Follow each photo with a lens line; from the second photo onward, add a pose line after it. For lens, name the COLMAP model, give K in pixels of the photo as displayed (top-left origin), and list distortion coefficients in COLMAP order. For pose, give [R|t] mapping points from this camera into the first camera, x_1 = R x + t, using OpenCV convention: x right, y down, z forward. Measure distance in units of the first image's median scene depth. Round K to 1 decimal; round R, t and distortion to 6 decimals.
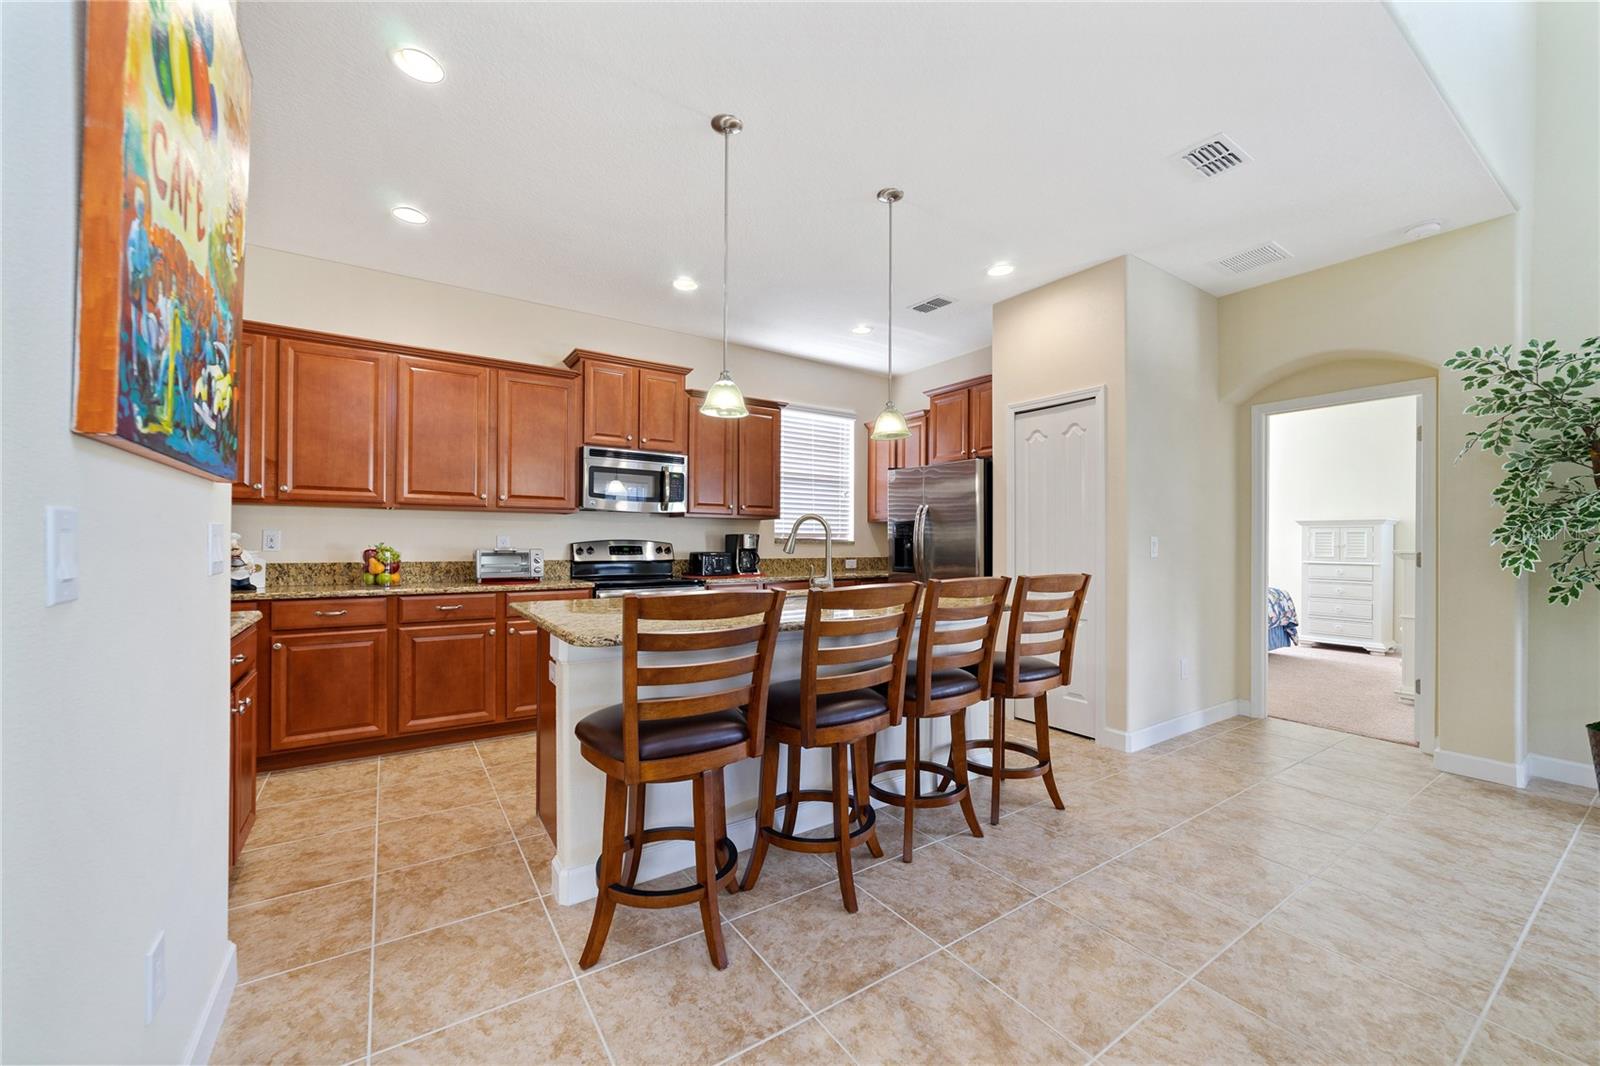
lens RADIAL K [[621.4, 0, 800.0], [0, 621.4, 537.6], [0, 0, 1]] dist [-0.011807, 0.008103]
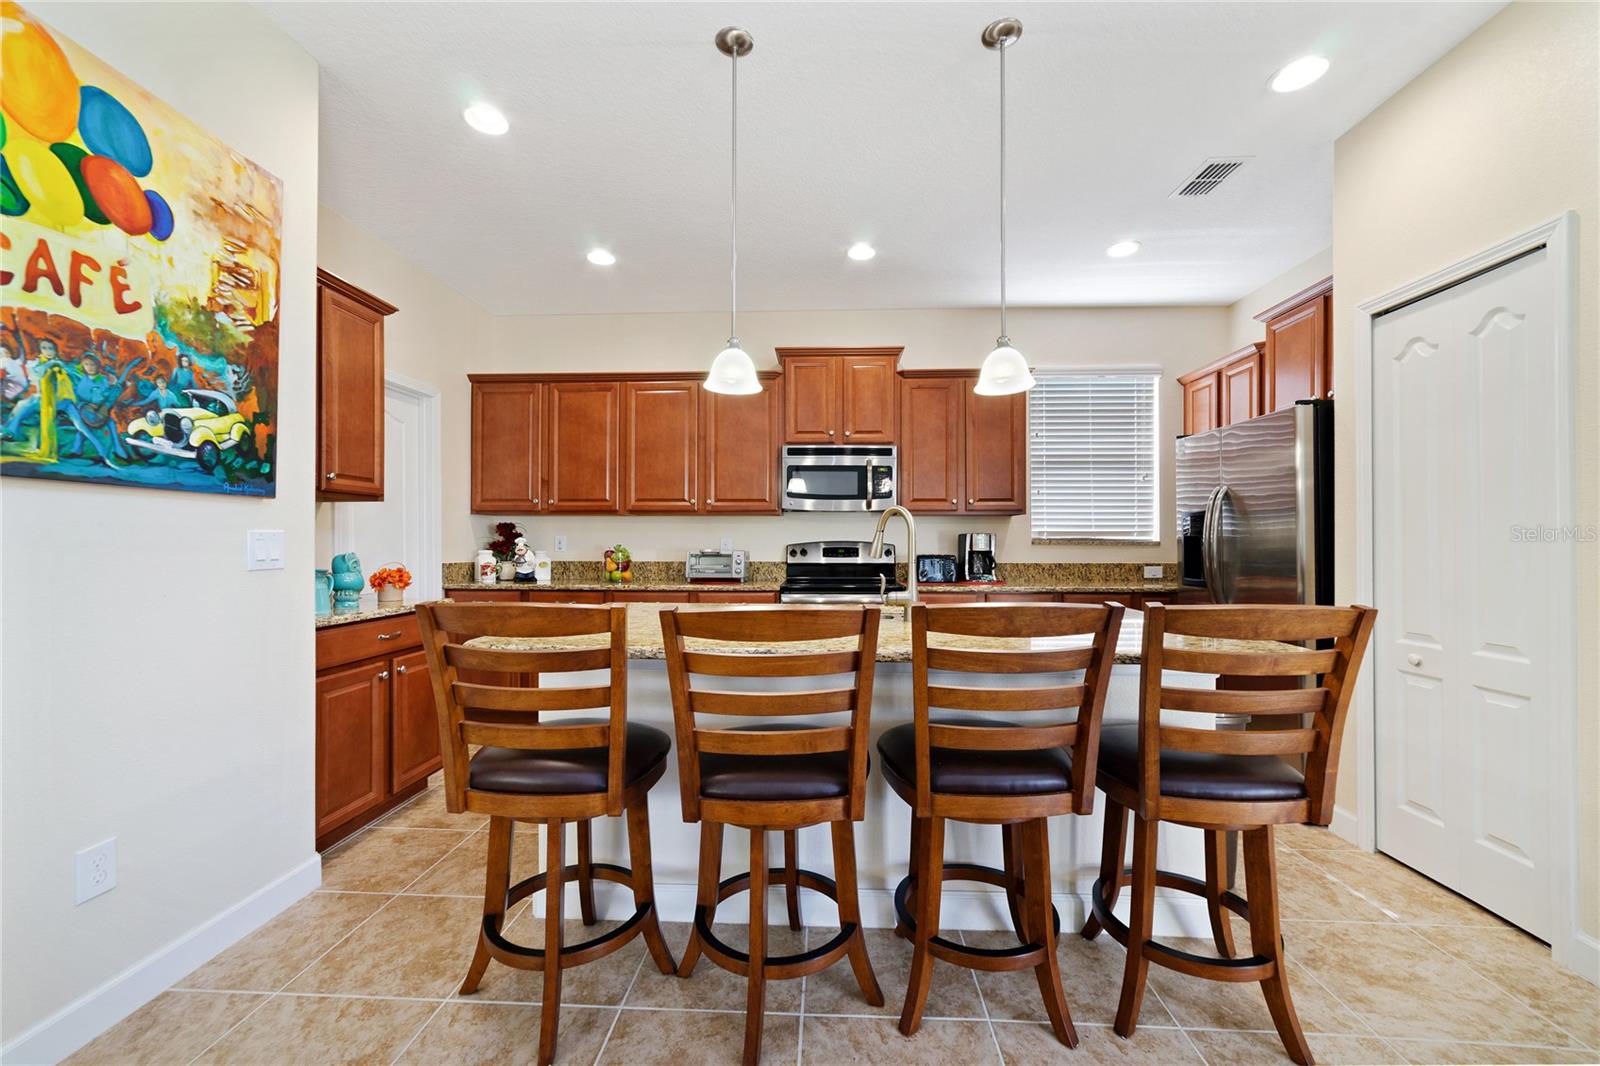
lens RADIAL K [[622.8, 0, 798.9], [0, 622.8, 541.2], [0, 0, 1]] dist [-0.015984, 0.007324]
pose [[0.802788, -0.005613, -0.596239, 0.267367], [0.007721, 0.999970, 0.000982, 0.002592], [0.596215, -0.005392, 0.802807, 0.232149]]
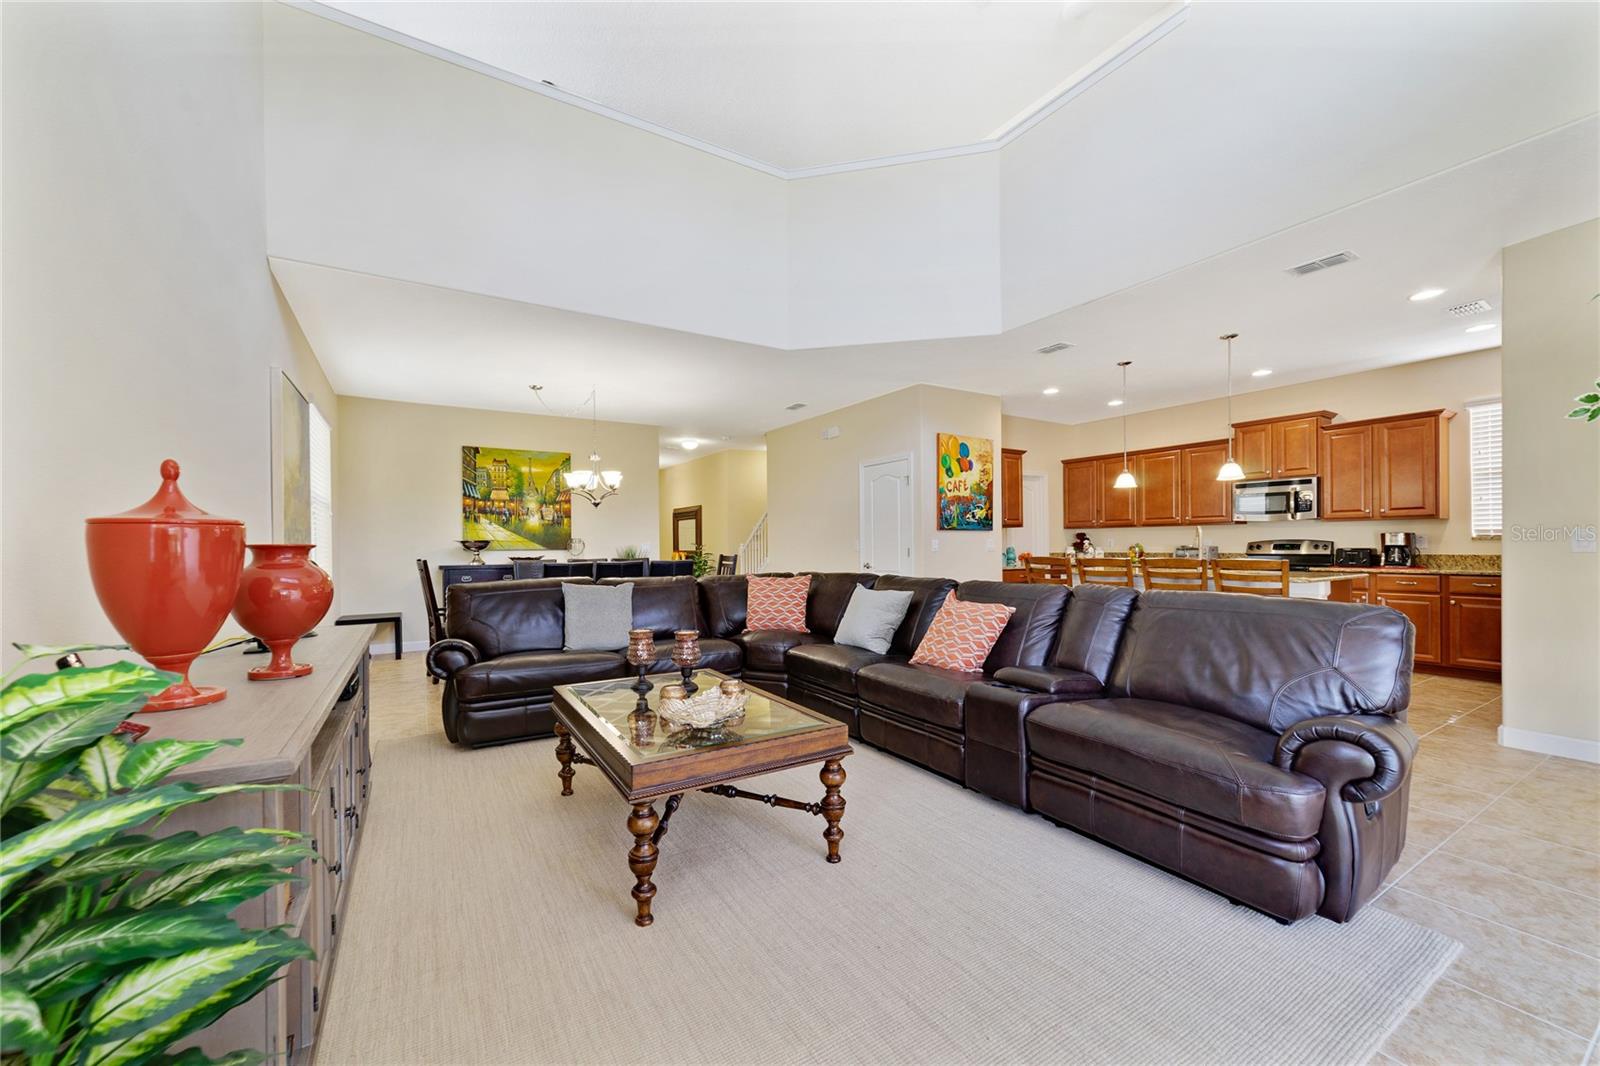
lens RADIAL K [[622.8, 0, 798.9], [0, 622.8, 541.2], [0, 0, 1]] dist [-0.015984, 0.007324]
pose [[-0.035111, -0.012858, -0.999301, 1.368021], [0.015741, 0.999786, -0.013418, 0.010203], [0.999259, -0.016201, -0.034902, -0.094323]]
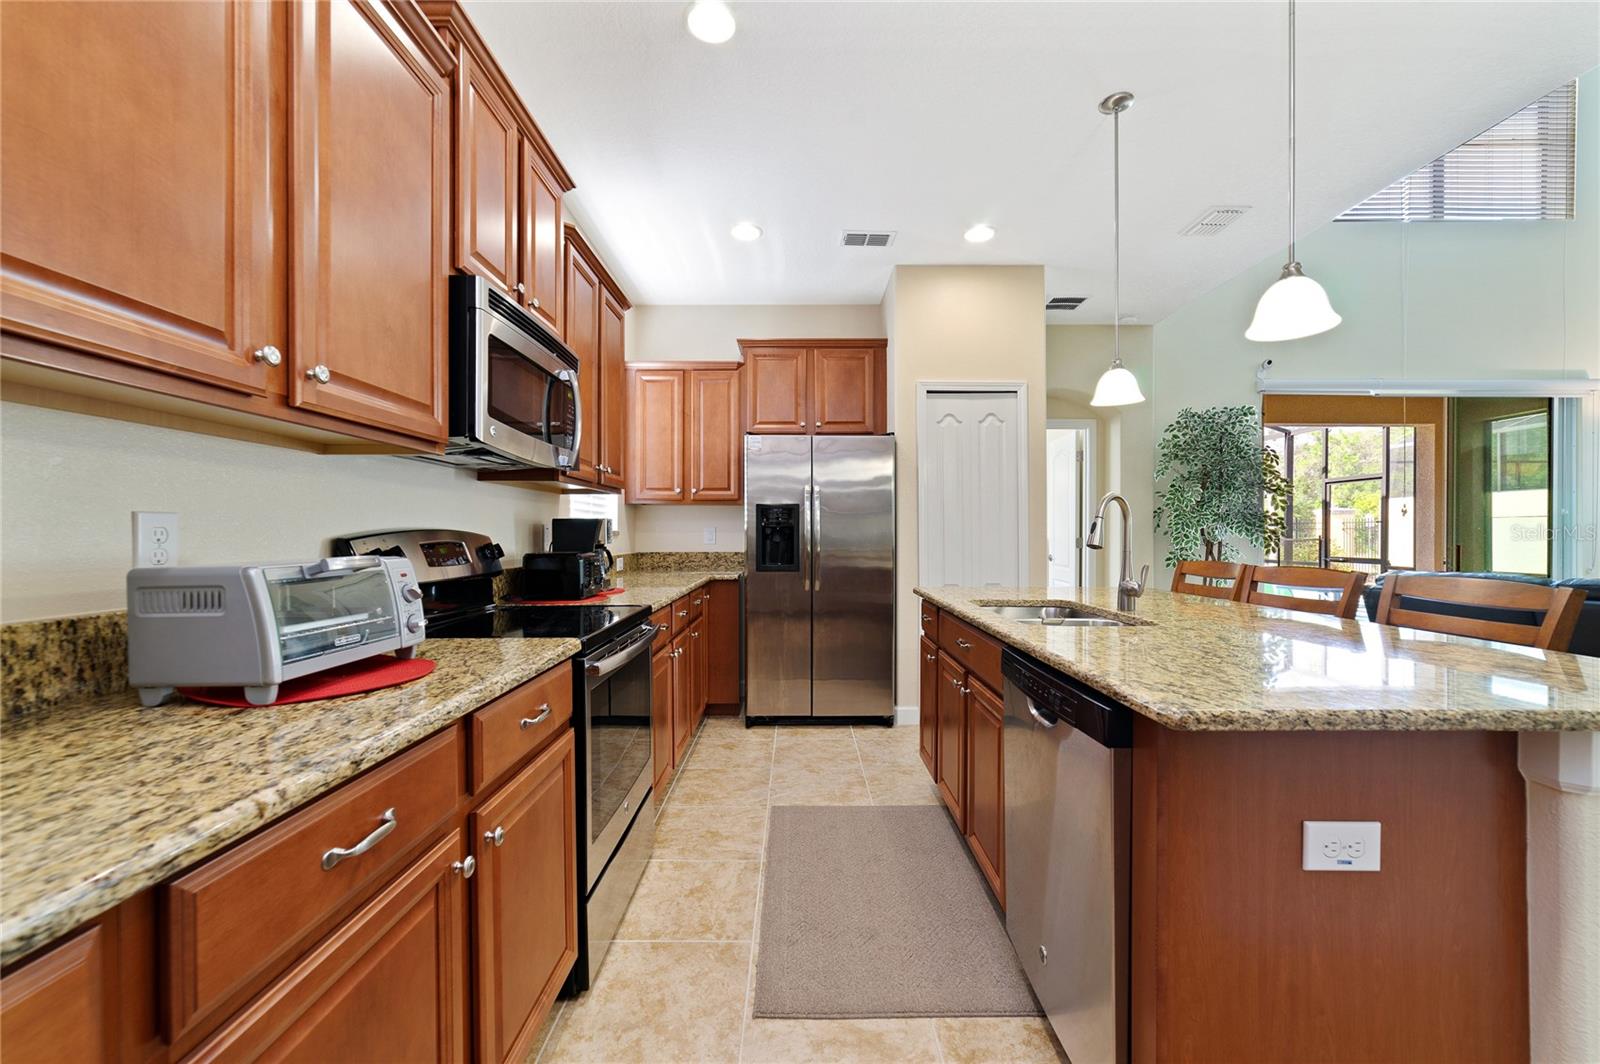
lens RADIAL K [[653.9, 0, 800.0], [0, 653.9, 532.0], [0, 0, 1]] dist [0.000254, 0.008734]
pose [[0.548951, -0.003591, 0.835847, -0.585529], [-0.005172, 0.999957, 0.007693, 0.001408], [-0.835839, -0.008546, 0.548908, 0.639676]]
